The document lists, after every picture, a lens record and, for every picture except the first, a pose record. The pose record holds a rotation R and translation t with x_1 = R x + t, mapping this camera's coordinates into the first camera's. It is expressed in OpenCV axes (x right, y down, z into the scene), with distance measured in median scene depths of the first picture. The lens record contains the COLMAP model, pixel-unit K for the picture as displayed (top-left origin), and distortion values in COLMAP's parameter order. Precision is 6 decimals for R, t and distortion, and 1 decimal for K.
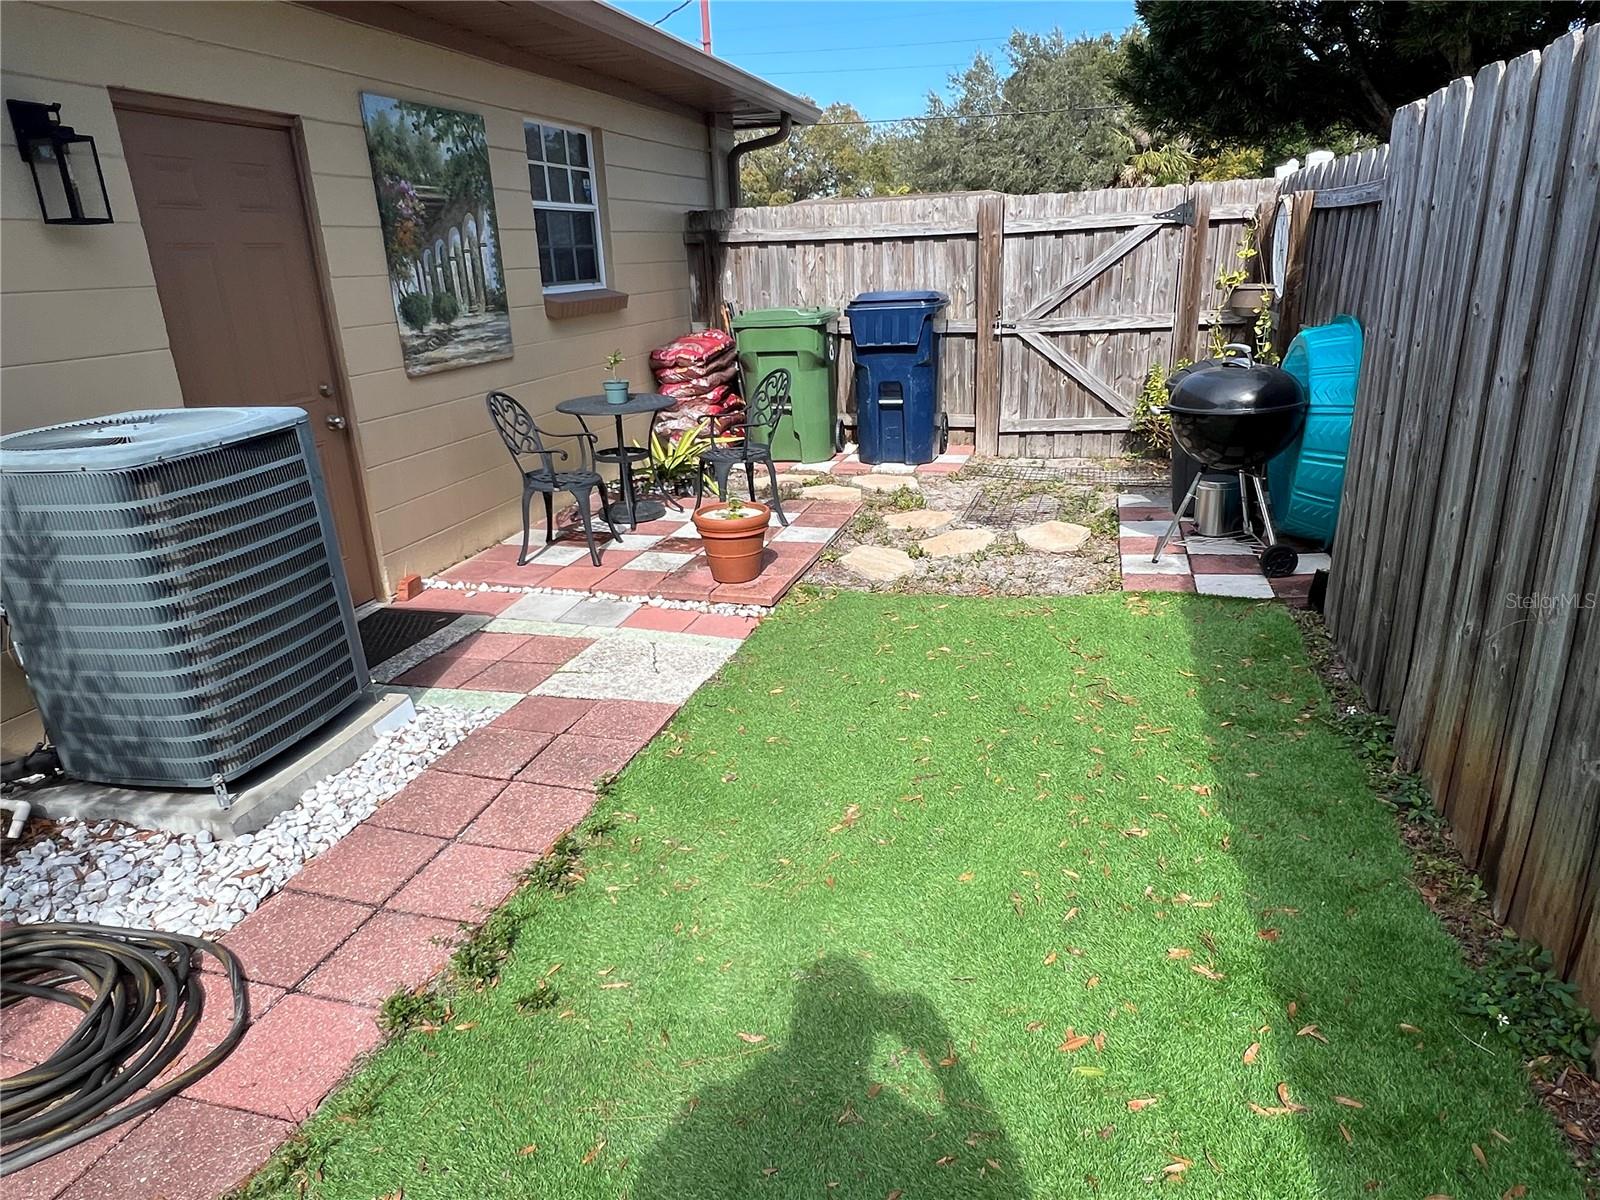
lens RADIAL K [[985.7, 0, 802.0], [0, 985.7, 595.7], [0, 0, 1]] dist [-0.006753, 0.002943]
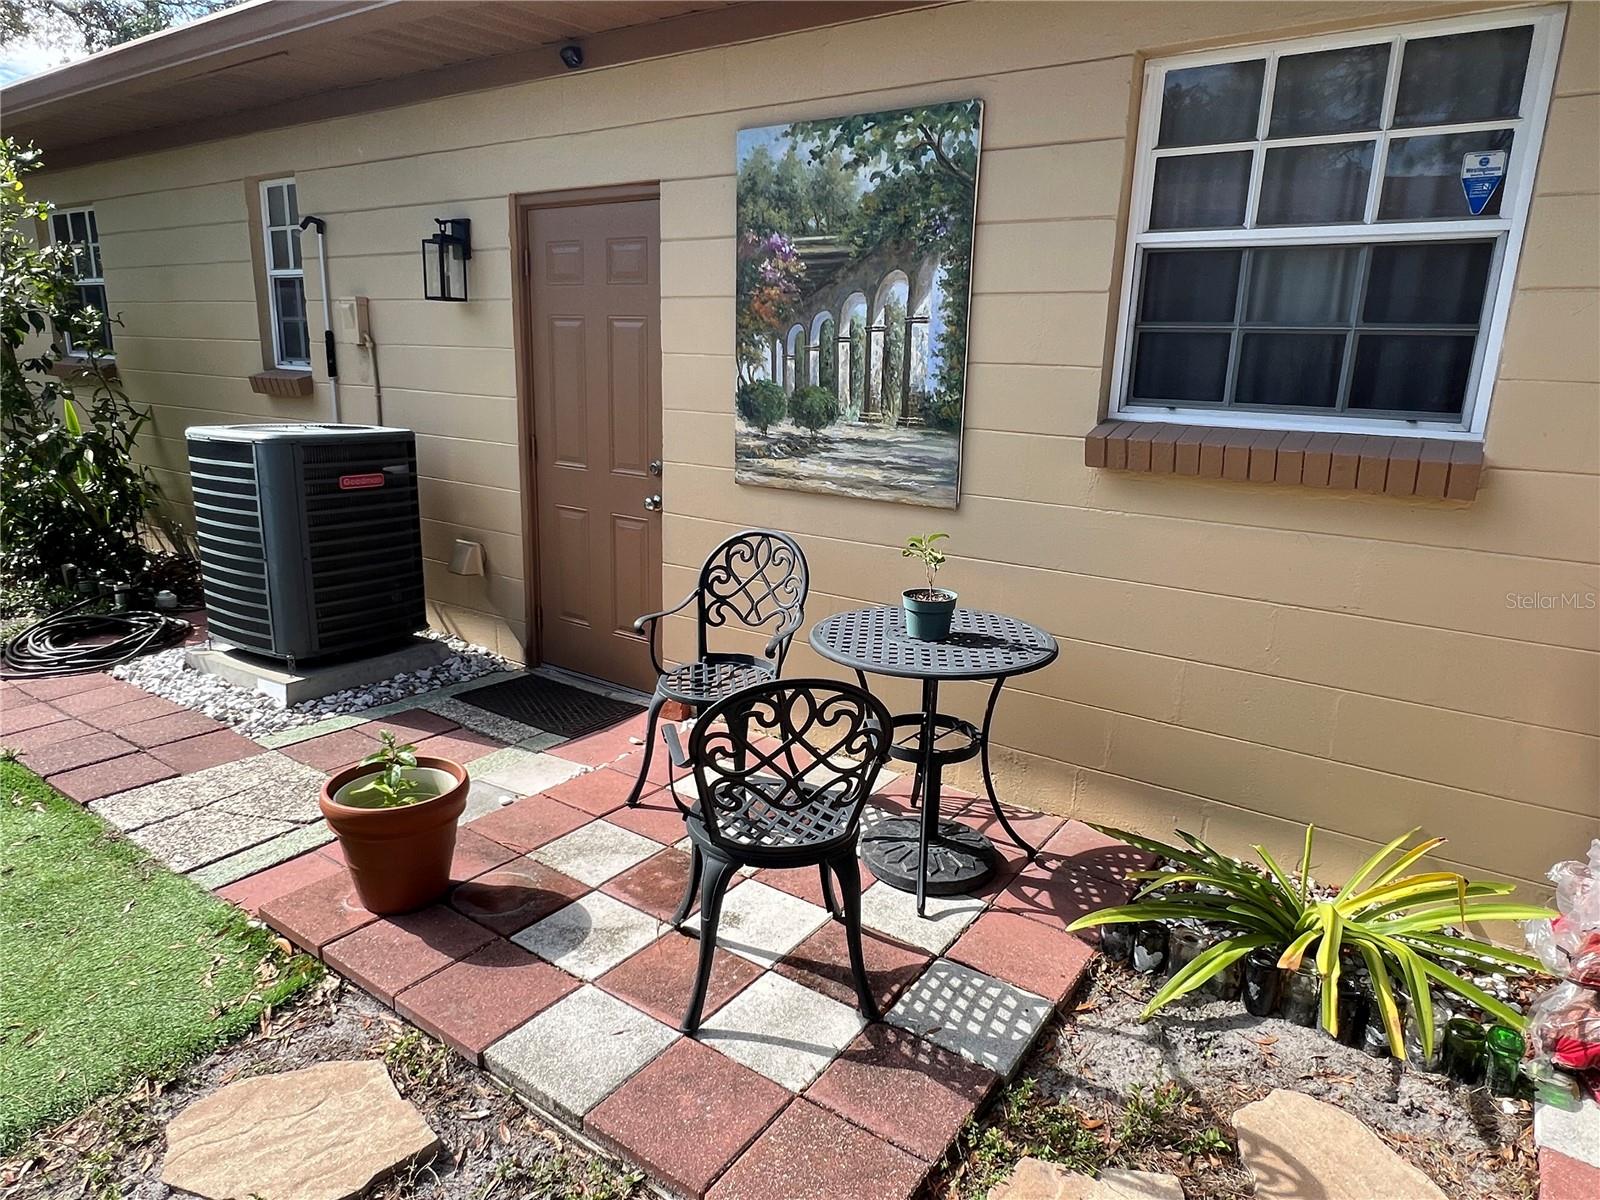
lens RADIAL K [[985.7, 0, 803.8], [0, 985.7, 601.3], [0, 0, 1]] dist [-0.006753, 0.002943]
pose [[-0.319593, 0.257909, -0.911780, 0.317575], [-0.327424, 0.872914, 0.361682, -0.427554], [0.889187, 0.414130, -0.194531, 1.199804]]
